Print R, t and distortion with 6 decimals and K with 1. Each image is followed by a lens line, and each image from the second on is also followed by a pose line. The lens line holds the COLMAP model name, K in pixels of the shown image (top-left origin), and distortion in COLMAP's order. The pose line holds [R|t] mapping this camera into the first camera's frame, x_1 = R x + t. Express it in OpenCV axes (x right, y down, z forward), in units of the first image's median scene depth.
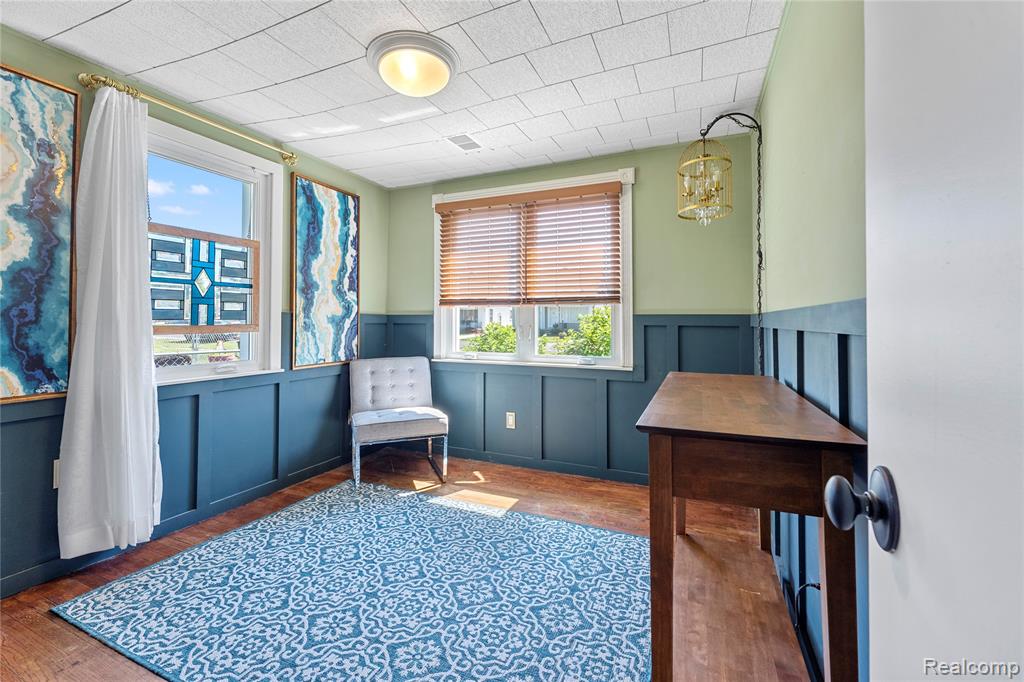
lens RADIAL K [[423.3, 0, 513.5], [0, 423.3, 322.9], [0, 0, 1]] dist [0.001157, 0.000230]
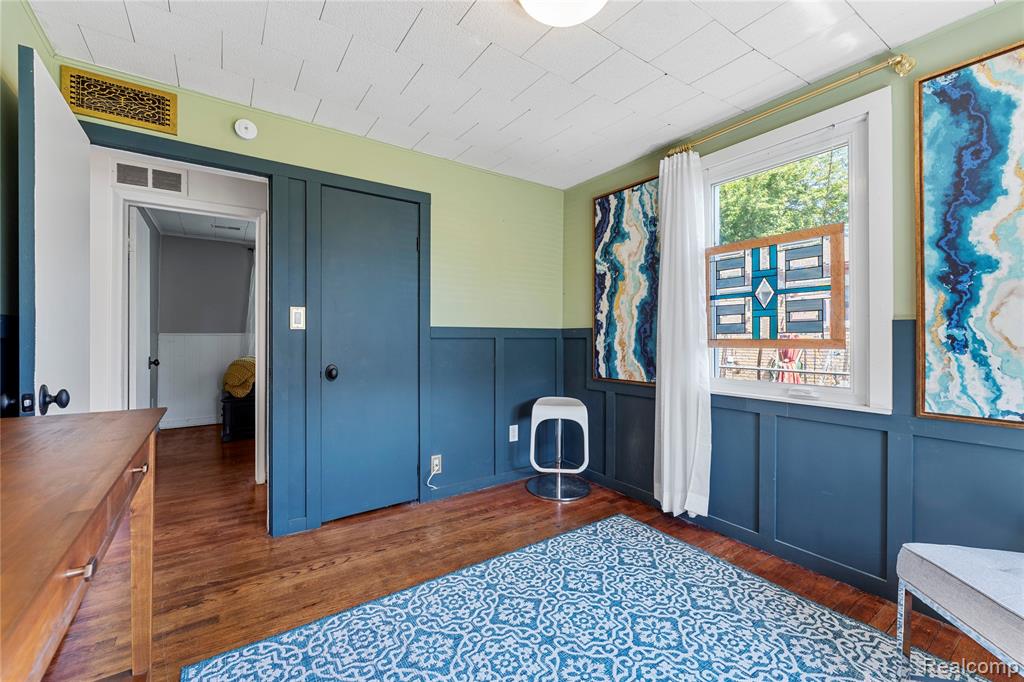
lens RADIAL K [[417.7, 0, 512.0], [0, 417.7, 341.0], [0, 0, 1]] dist [-0.000848, -0.000310]
pose [[-0.520205, 0.004407, -0.854030, 0.327338], [-0.005547, 0.999948, 0.008538, 0.004841], [0.854024, 0.009179, -0.520153, 1.006347]]
